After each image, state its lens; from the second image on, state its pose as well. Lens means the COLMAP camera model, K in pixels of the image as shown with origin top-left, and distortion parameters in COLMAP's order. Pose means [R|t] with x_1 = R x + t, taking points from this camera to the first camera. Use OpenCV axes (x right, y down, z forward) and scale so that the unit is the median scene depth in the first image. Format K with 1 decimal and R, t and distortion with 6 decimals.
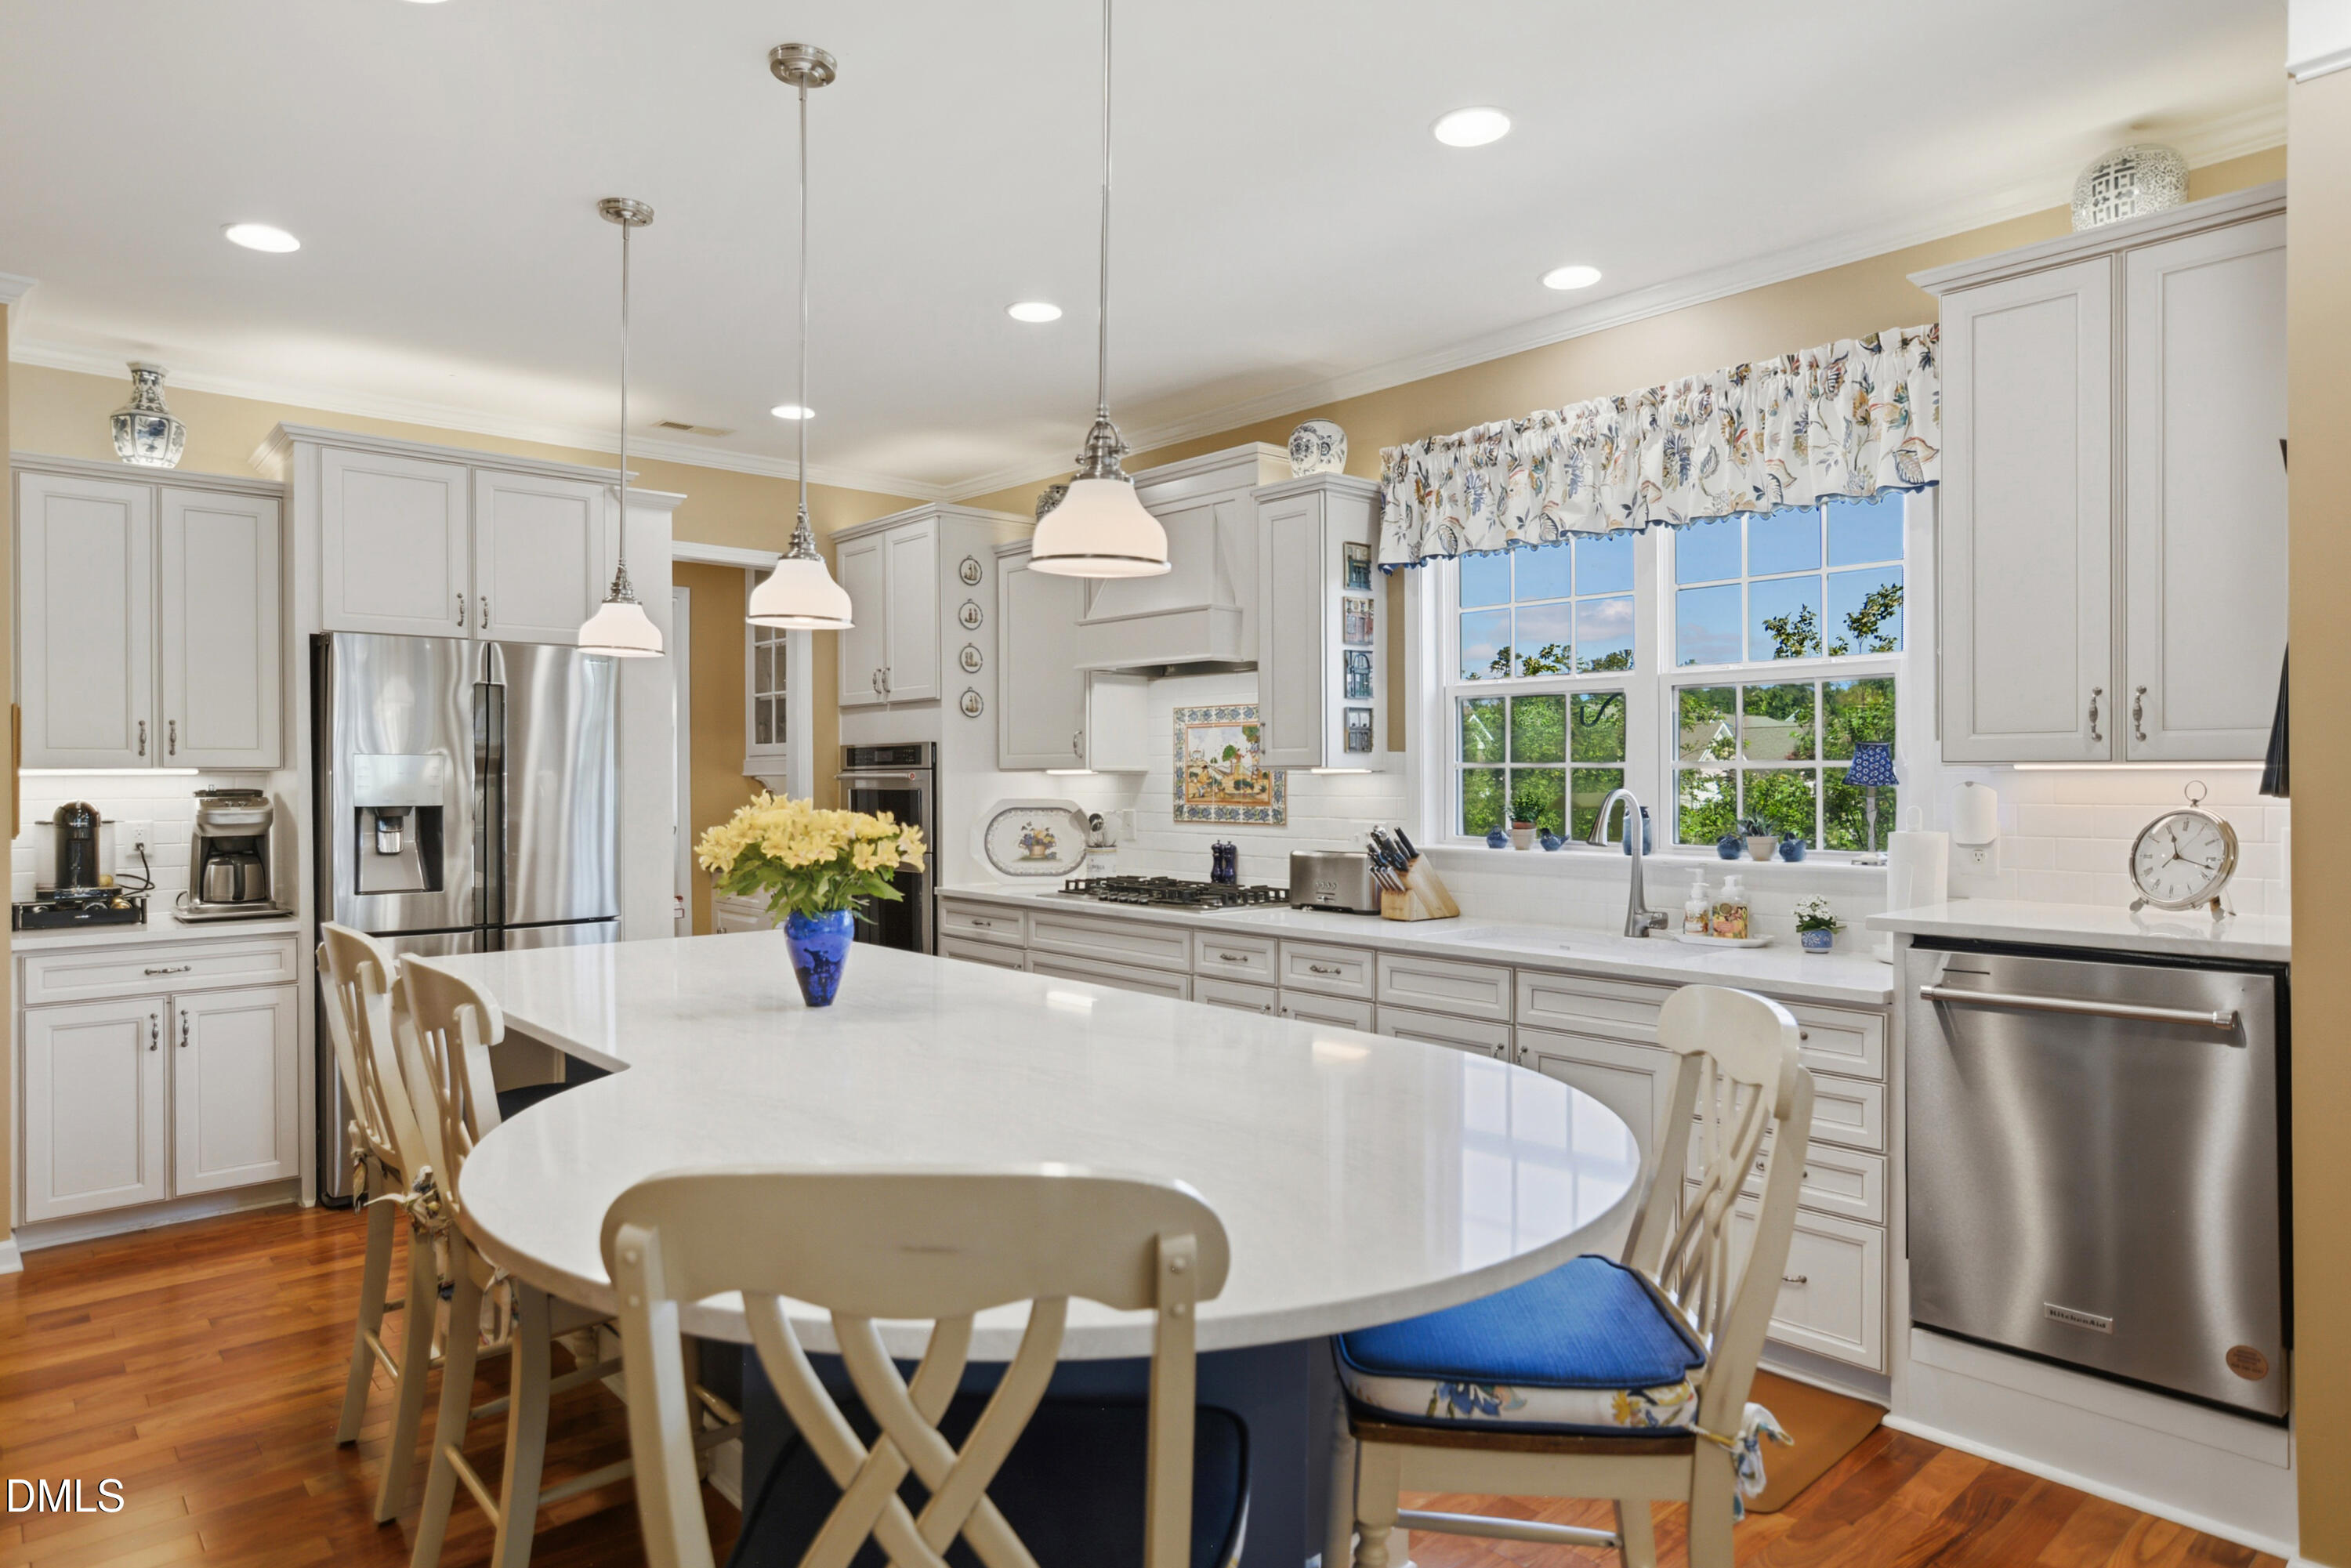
lens RADIAL K [[1340.8, 0, 1164.7], [0, 1340.8, 783.7], [0, 0, 1]] dist [-0.025529, 0.004509]
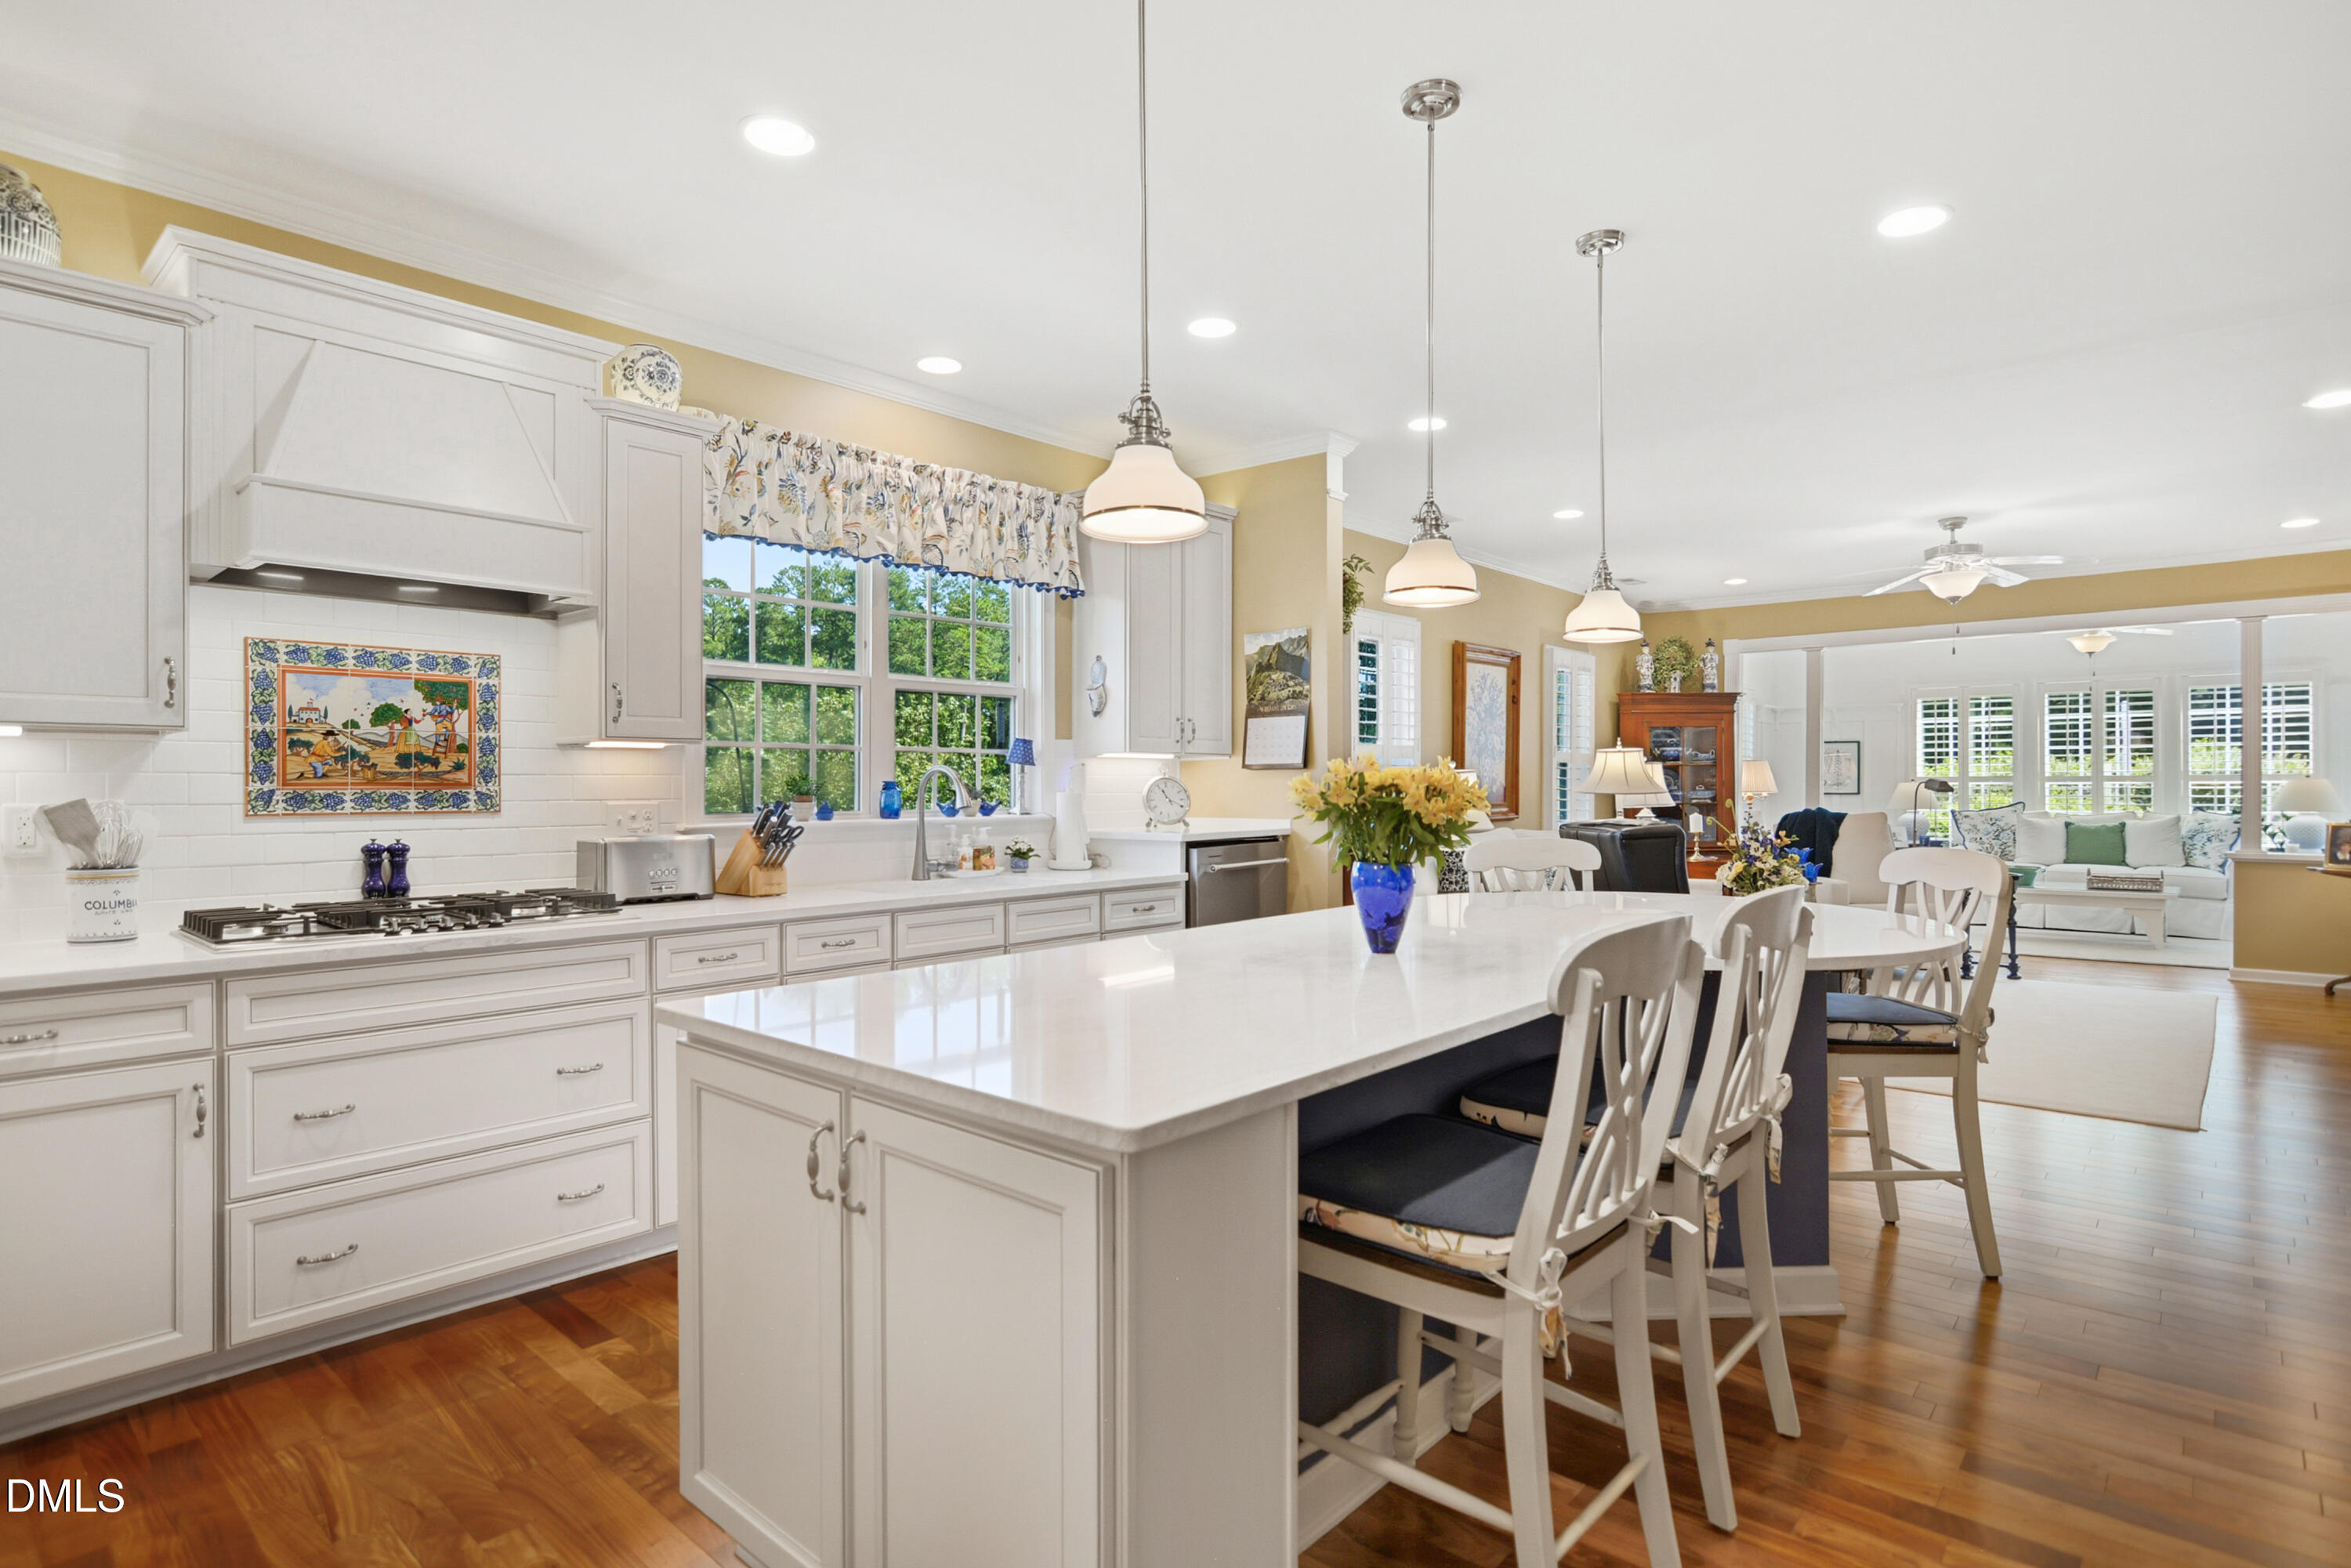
lens RADIAL K [[1167.7, 0, 1143.9], [0, 1167.7, 796.4], [0, 0, 1]] dist [-0.028009, 0.008168]
pose [[-0.083597, -0.012947, 0.996416, -0.683675], [0.005049, 0.999897, 0.013415, 0.016111], [-0.996487, 0.006153, -0.083523, 0.749188]]
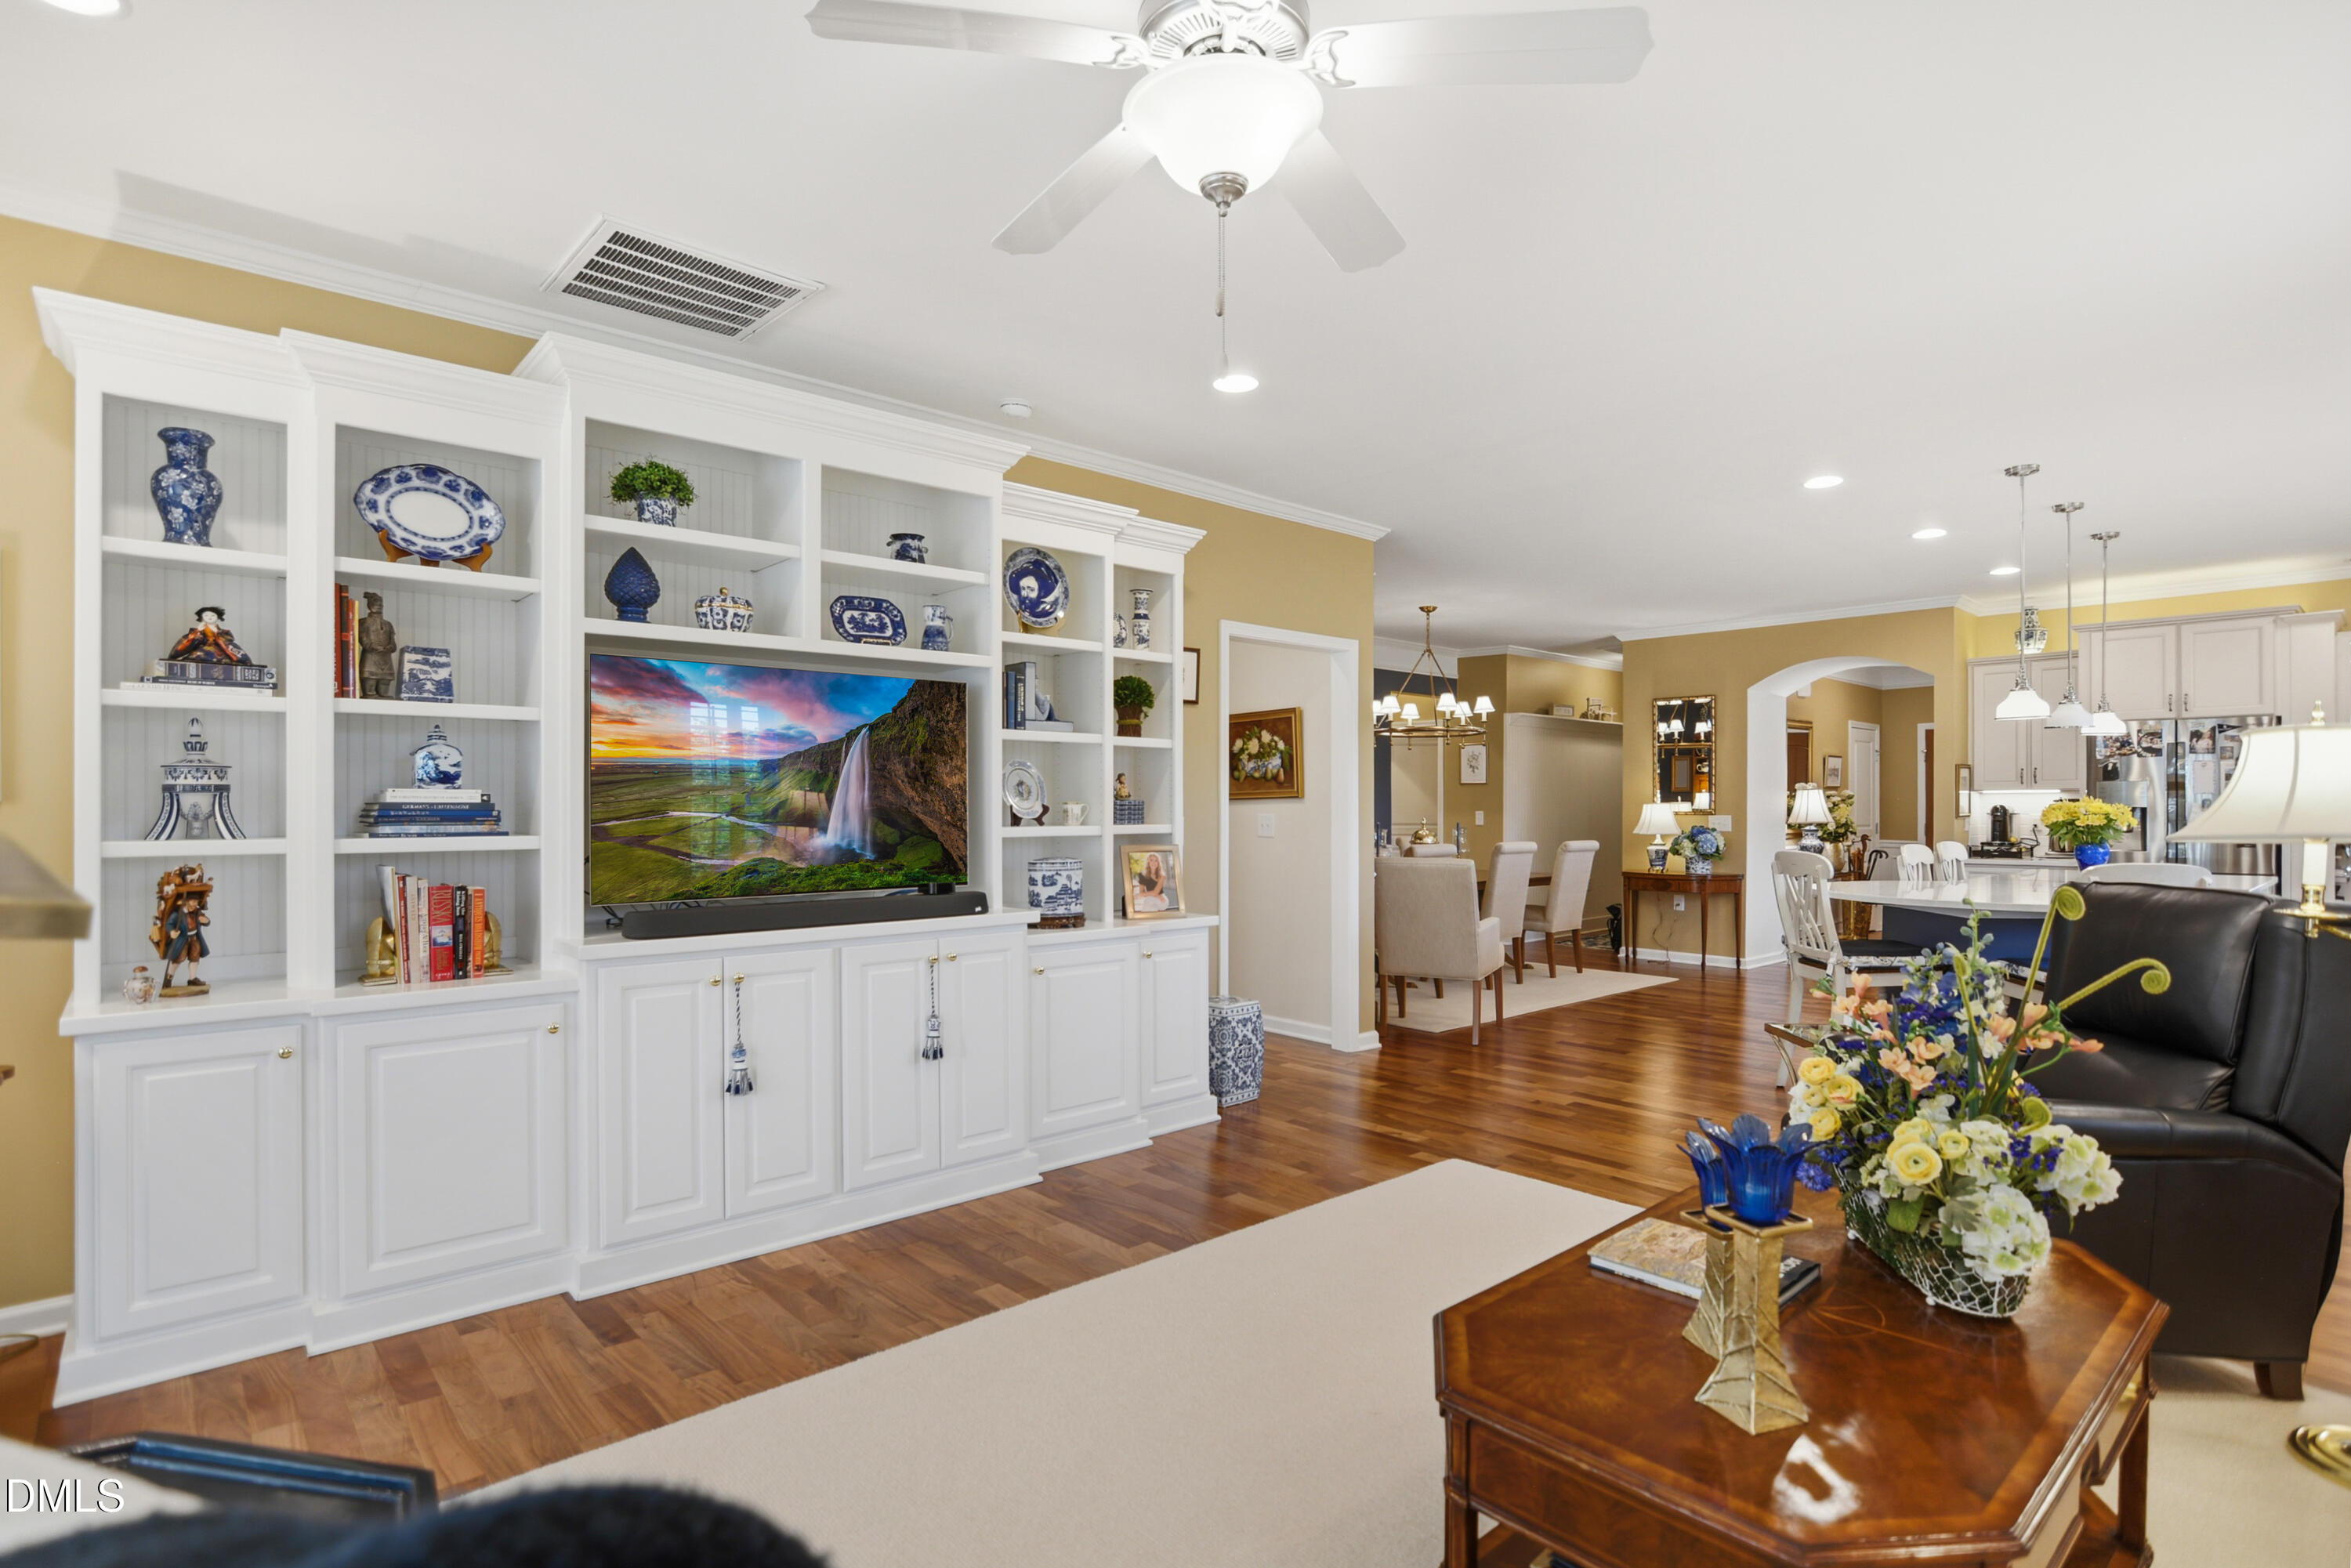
lens RADIAL K [[1167.7, 0, 1170.3], [0, 1167.7, 808.4], [0, 0, 1]] dist [-0.028009, 0.008168]
pose [[-0.005372, 0.003803, -0.999978, 1.099806], [-0.004480, 0.999983, 0.003827, 0.017343], [0.999976, 0.004501, -0.005355, -0.400101]]
